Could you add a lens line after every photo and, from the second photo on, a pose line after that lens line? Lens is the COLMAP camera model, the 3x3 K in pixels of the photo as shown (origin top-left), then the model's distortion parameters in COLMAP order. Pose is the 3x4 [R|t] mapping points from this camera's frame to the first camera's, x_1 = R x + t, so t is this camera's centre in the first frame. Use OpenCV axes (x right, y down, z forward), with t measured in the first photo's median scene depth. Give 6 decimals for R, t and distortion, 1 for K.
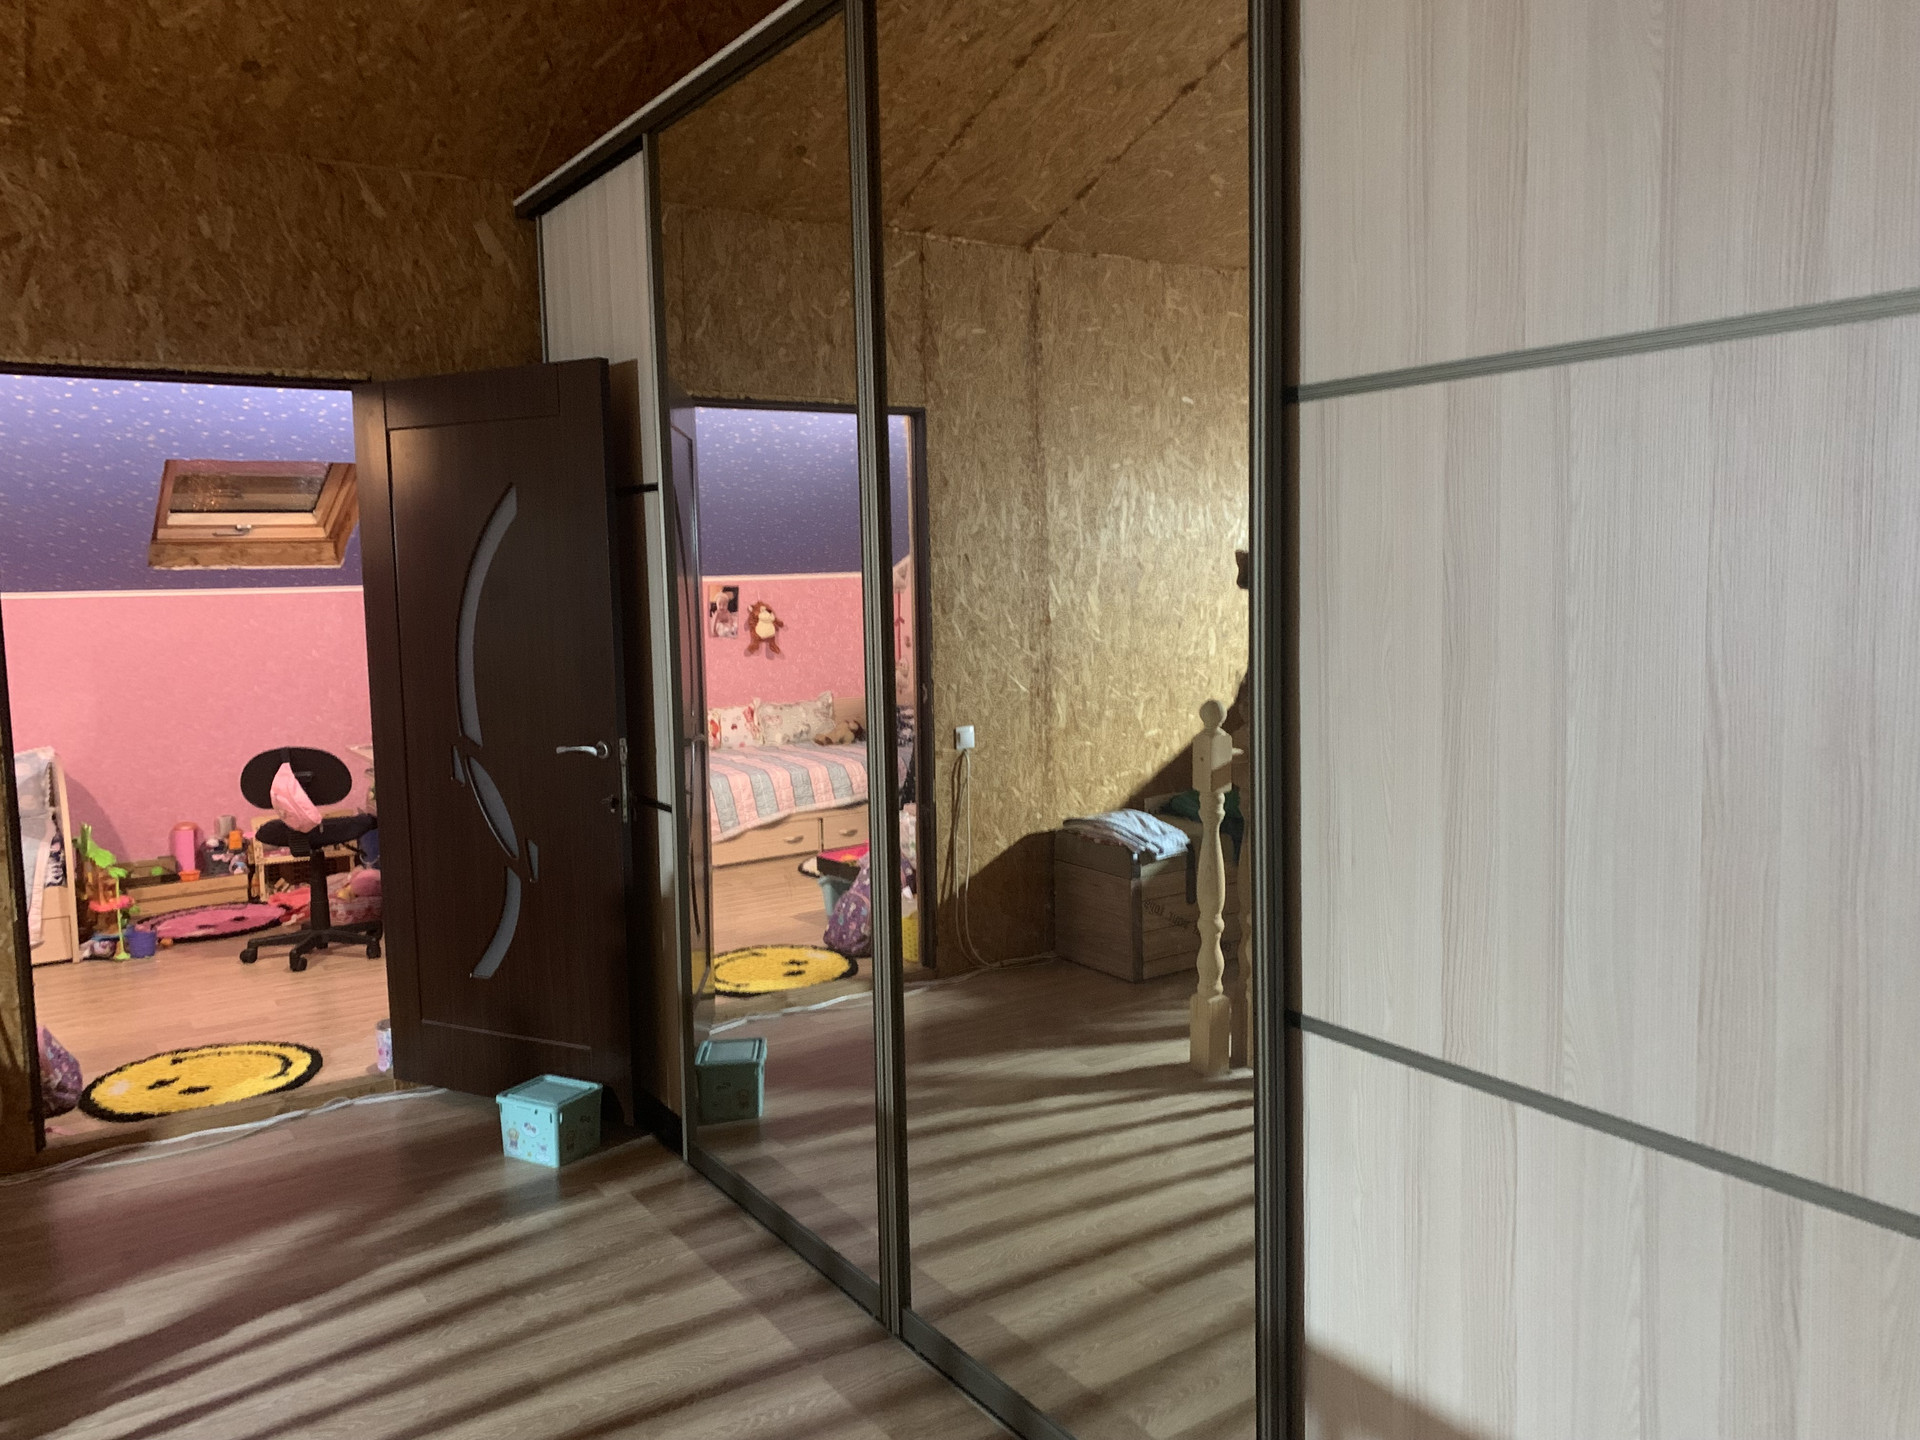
lens RADIAL K [[1470.8, 0, 948.5], [0, 1470.8, 693.7], [0, 0, 1]] dist [0.044562, -0.045005]
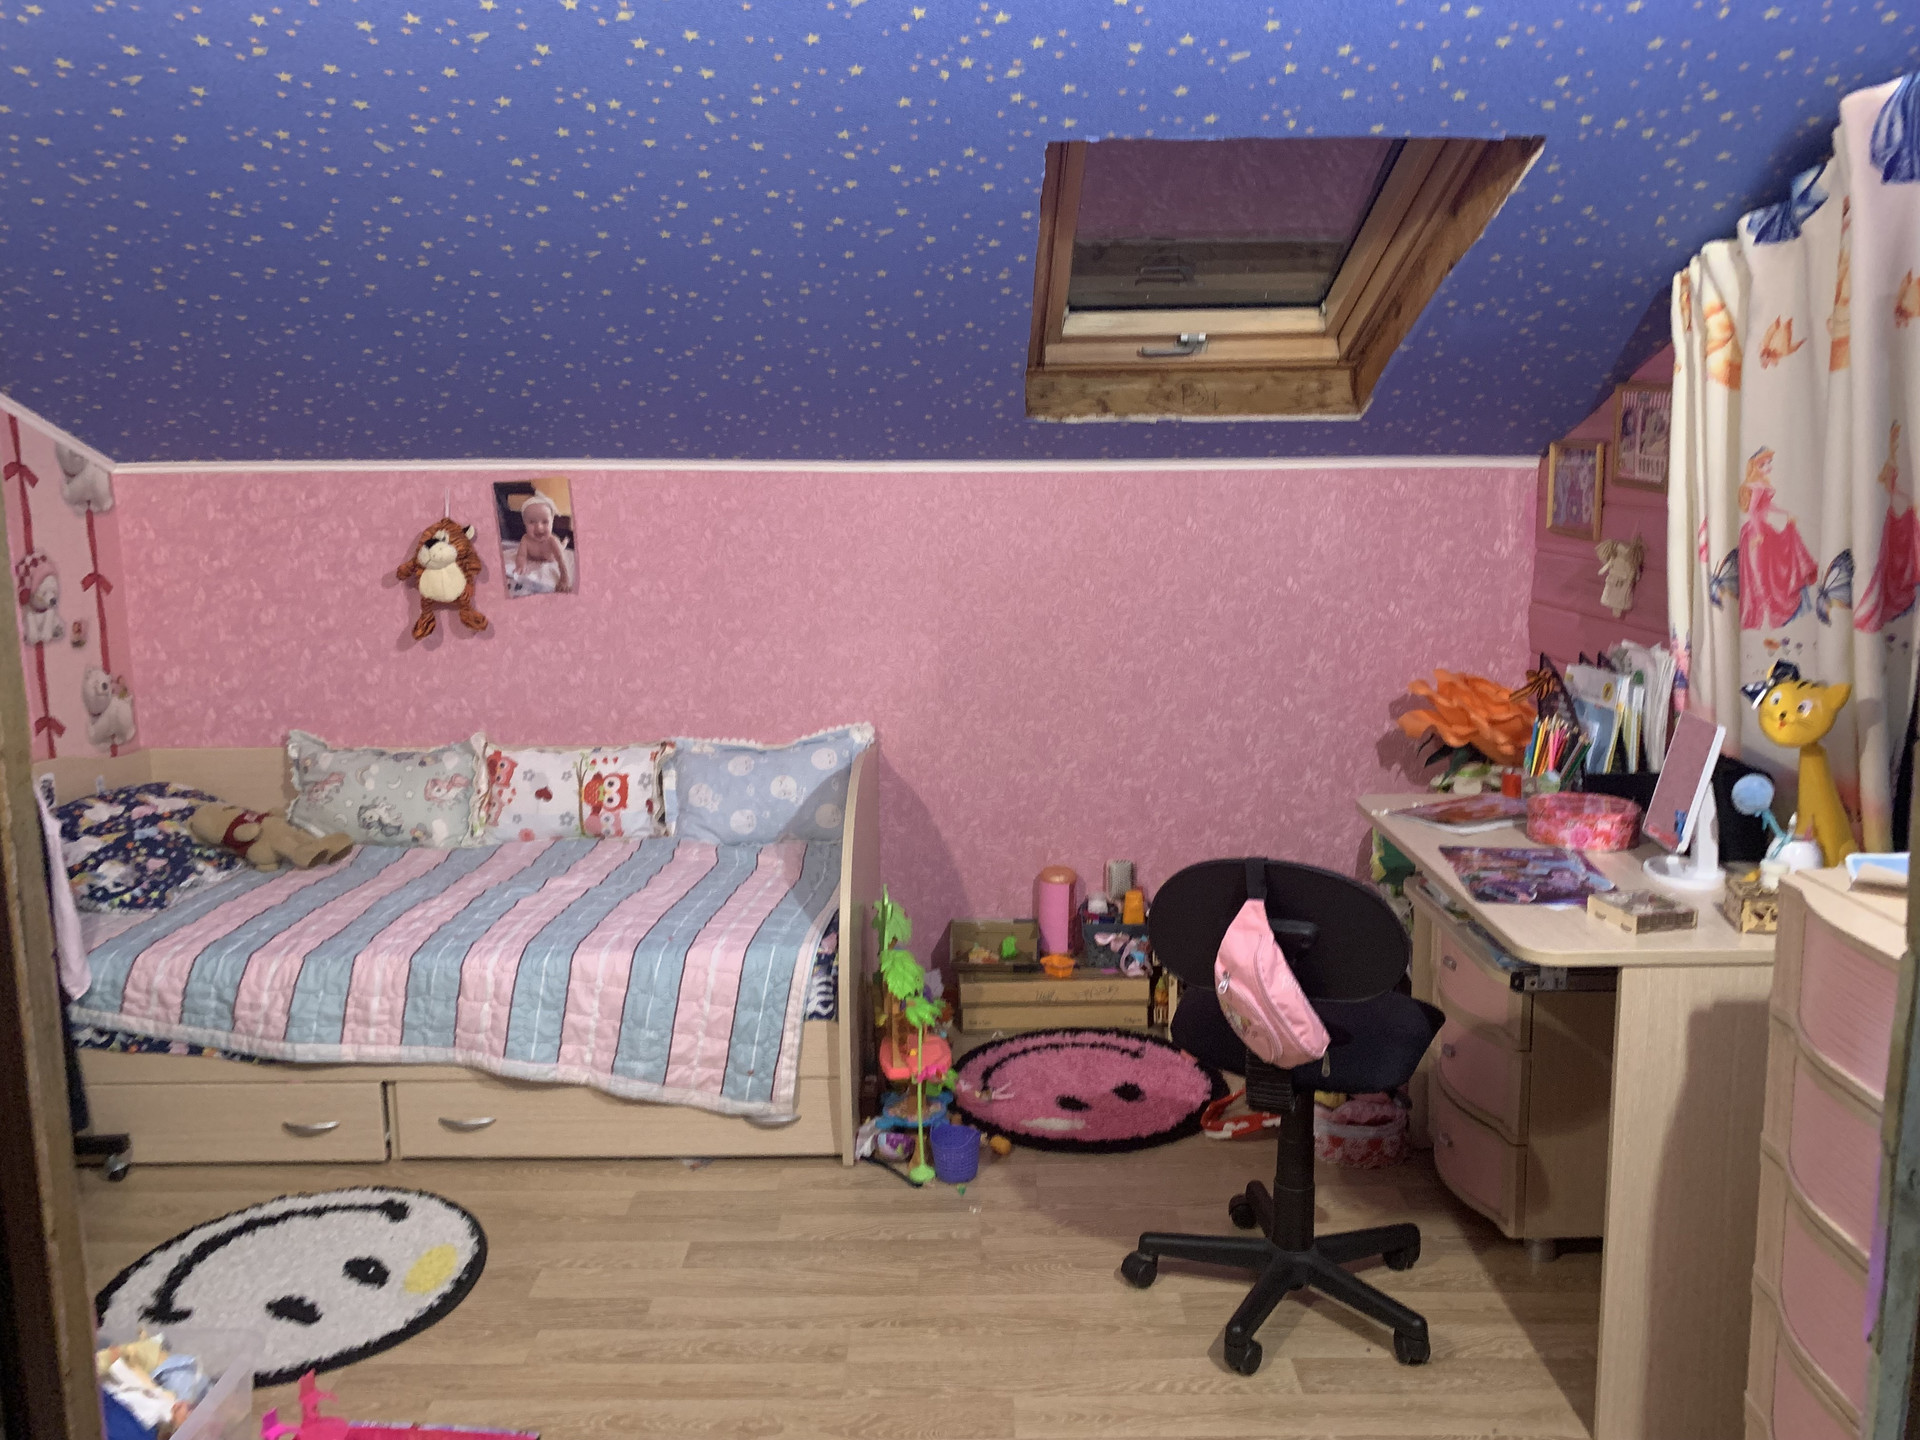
lens RADIAL K [[1470.8, 0, 964.7], [0, 1470.8, 696.4], [0, 0, 1]] dist [0.044562, -0.045005]
pose [[0.837549, 0.104741, -0.536228, -0.391324], [-0.061510, 0.993289, 0.097945, -0.052304], [0.542889, -0.049051, 0.838371, 0.803461]]
